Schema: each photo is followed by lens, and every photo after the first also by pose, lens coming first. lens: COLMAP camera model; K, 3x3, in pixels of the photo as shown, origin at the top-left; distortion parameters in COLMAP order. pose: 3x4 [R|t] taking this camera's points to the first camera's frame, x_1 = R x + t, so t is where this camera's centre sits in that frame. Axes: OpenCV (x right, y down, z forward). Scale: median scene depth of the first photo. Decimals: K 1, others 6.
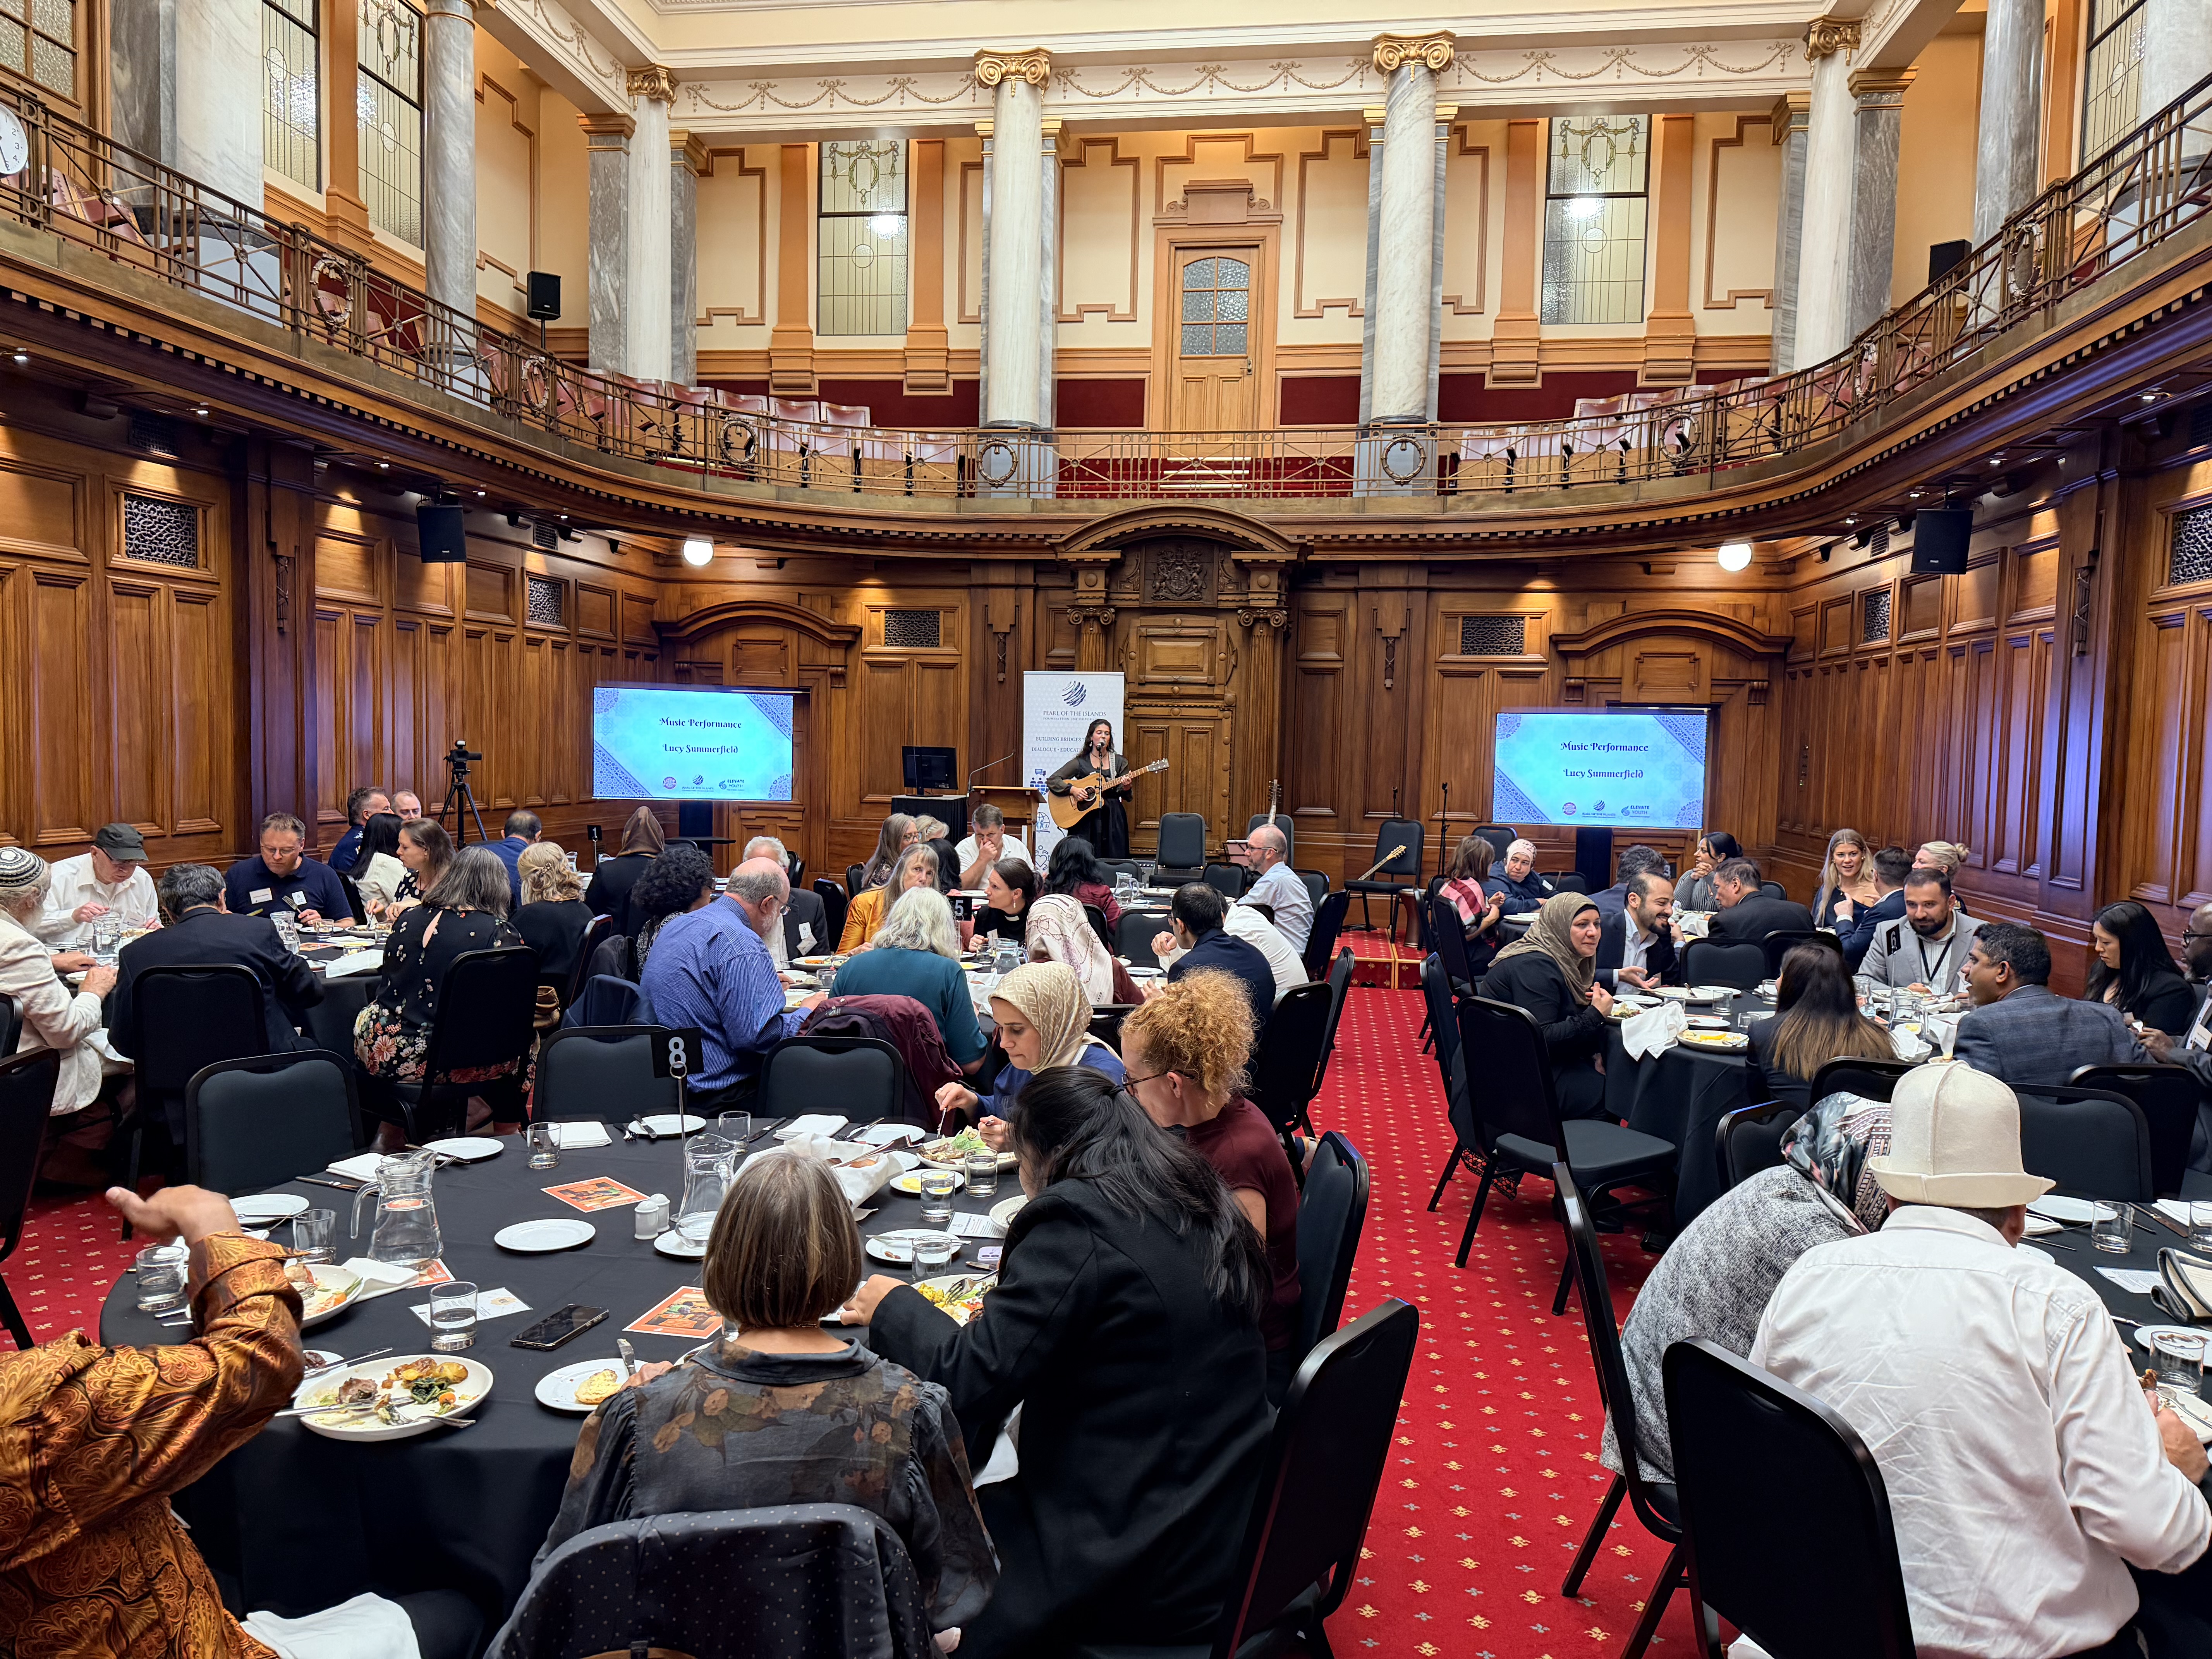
lens RADIAL K [[1505.8, 0, 1114.6], [0, 1505.8, 828.3], [0, 0, 1]] dist [0.176462, -0.324675]
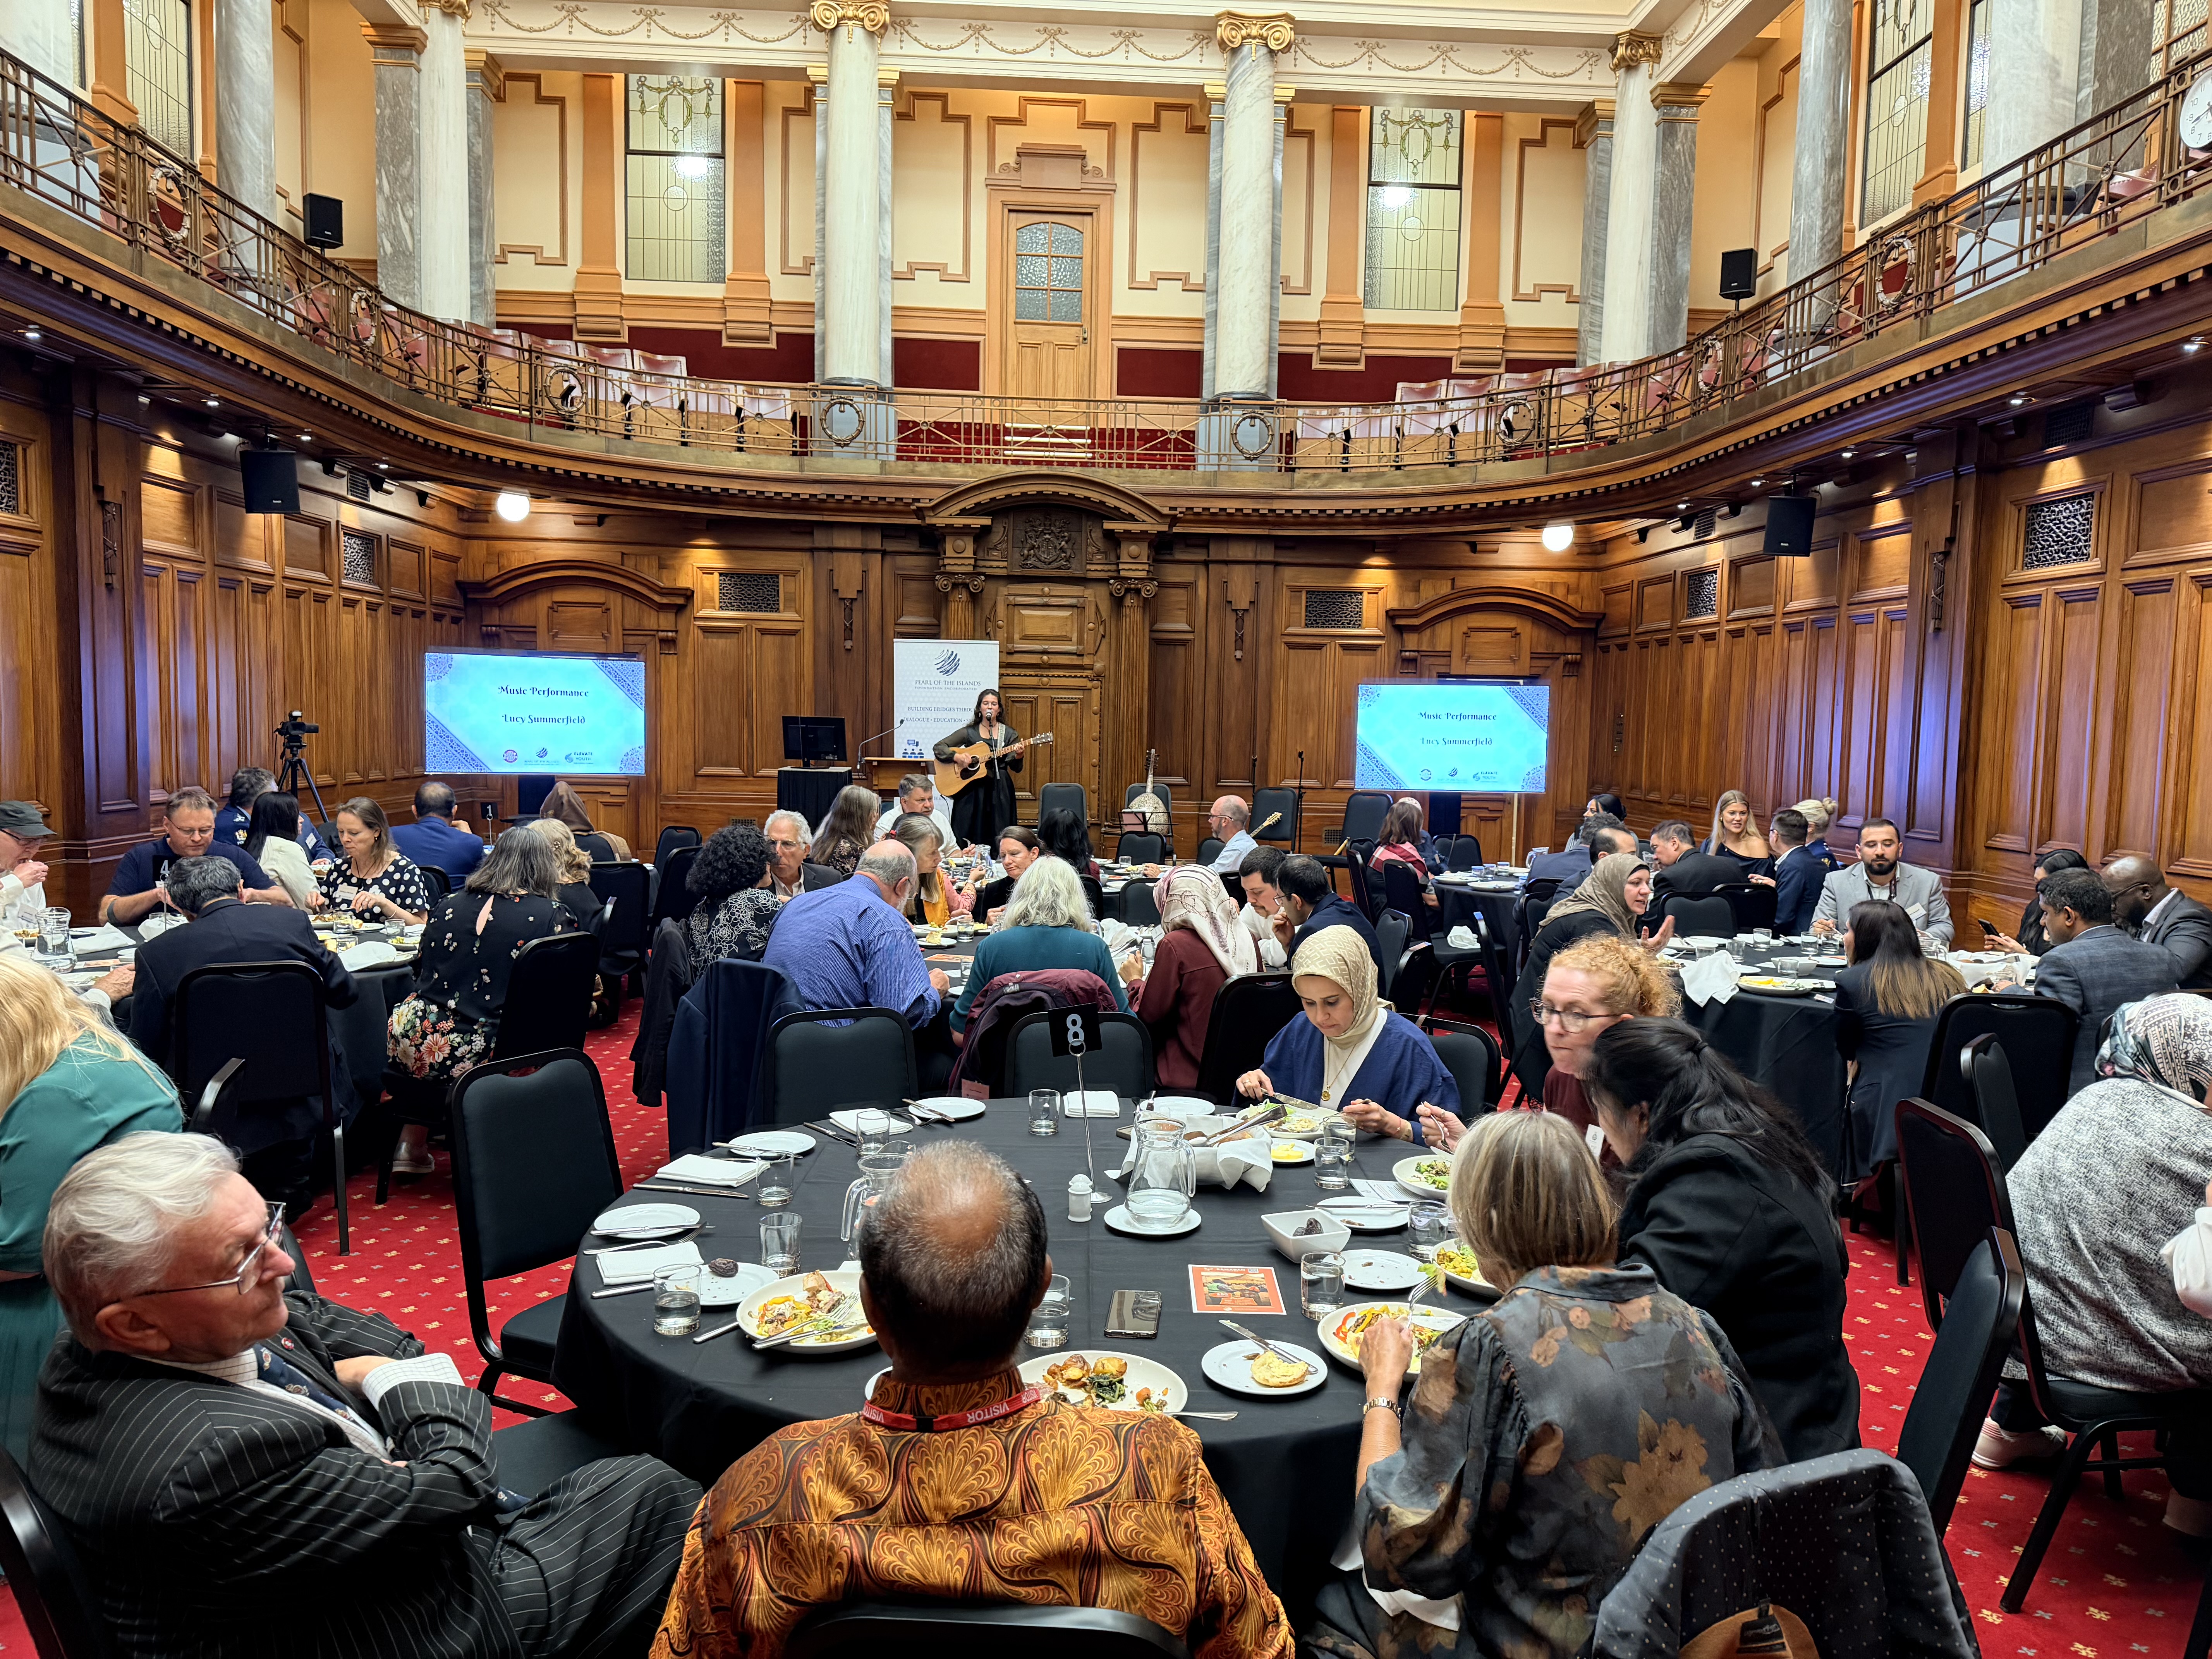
lens RADIAL K [[1505.8, 0, 1114.6], [0, 1505.8, 828.3], [0, 0, 1]] dist [0.176462, -0.324675]
pose [[0.981057, -0.016764, 0.192993, -0.105237], [0.013030, 0.999703, 0.020599, -0.000345], [-0.193281, -0.017694, 0.980984, 0.012056]]
